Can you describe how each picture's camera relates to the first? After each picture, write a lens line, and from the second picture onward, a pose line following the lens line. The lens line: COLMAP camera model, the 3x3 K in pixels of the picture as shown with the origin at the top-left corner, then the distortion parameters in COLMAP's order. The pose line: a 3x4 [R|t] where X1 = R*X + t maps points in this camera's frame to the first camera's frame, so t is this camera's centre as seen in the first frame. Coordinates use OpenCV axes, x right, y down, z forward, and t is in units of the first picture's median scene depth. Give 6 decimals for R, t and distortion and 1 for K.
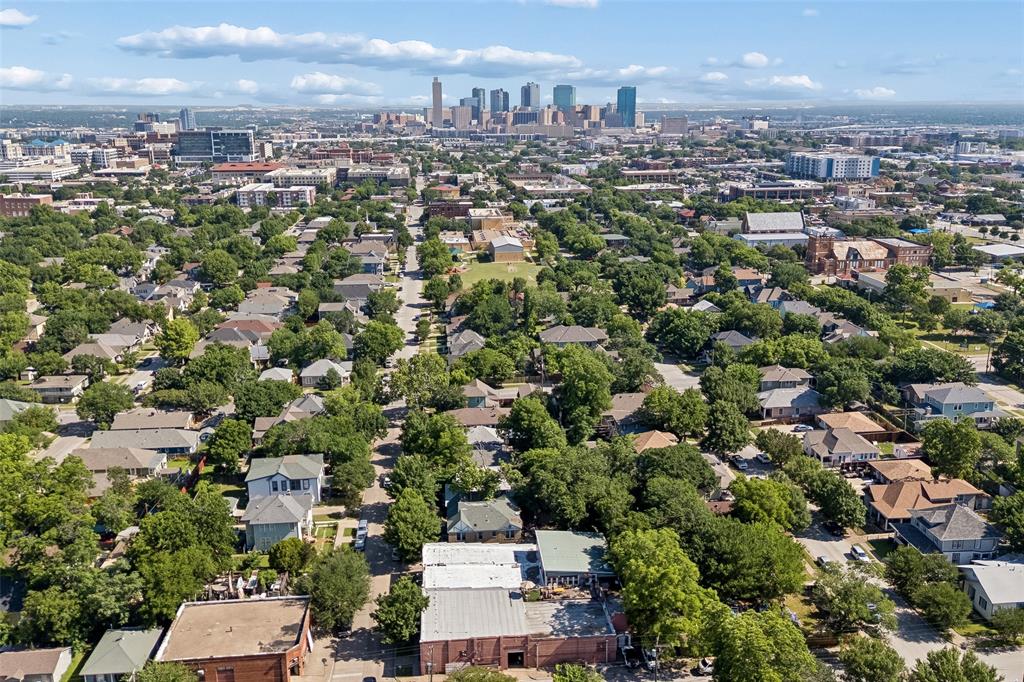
lens RADIAL K [[876.2, 0, 512.0], [0, 876.2, 341.0], [0, 0, 1]] dist [0.005567, 0.004903]
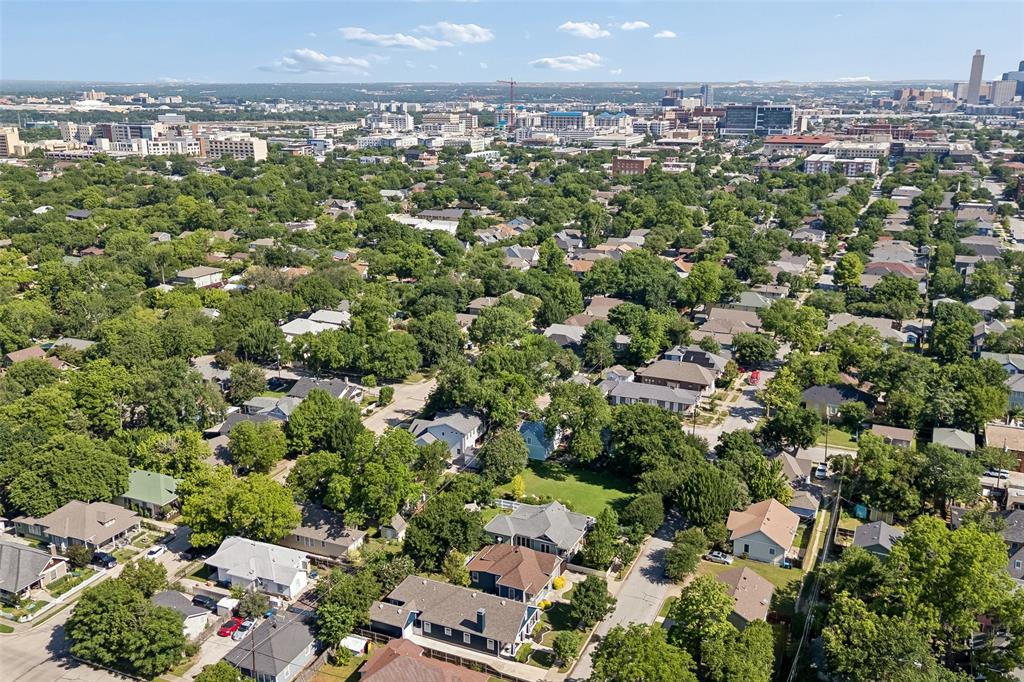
lens RADIAL K [[876.2, 0, 512.0], [0, 876.2, 341.0], [0, 0, 1]] dist [0.005567, 0.004903]
pose [[0.866881, 0.136985, -0.479325, -0.048021], [-0.124870, 0.990520, 0.057244, 0.022895], [0.482623, 0.010229, 0.875769, -0.086726]]
